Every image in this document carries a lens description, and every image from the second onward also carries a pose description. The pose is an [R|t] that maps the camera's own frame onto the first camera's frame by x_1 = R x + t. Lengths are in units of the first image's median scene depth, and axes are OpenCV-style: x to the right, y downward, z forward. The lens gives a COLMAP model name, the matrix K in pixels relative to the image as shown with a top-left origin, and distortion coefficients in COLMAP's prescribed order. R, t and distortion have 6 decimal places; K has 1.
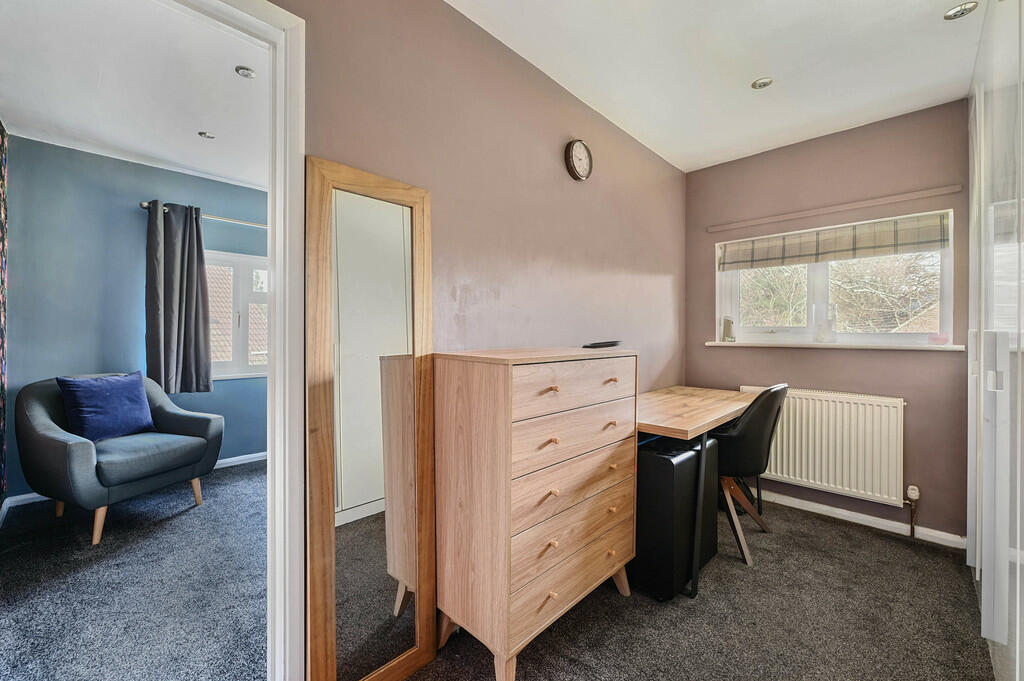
lens RADIAL K [[403.4, 0, 509.1], [0, 403.4, 336.3], [0, 0, 1]] dist [0.000279, 0.000326]
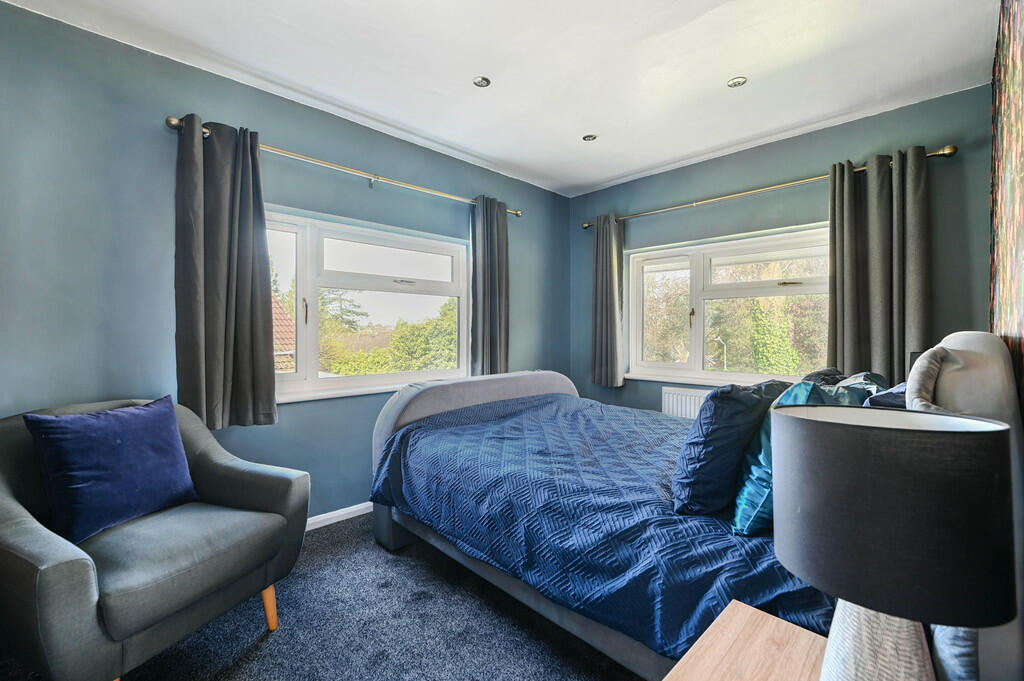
lens RADIAL K [[422.4, 0, 515.0], [0, 422.4, 336.7], [0, 0, 1]] dist [0.000011, -0.000396]
pose [[0.999852, 0.002965, -0.016927, -0.400798], [-0.002854, 0.999974, 0.006620, -0.005771], [0.016947, -0.006570, 0.999835, 0.392606]]
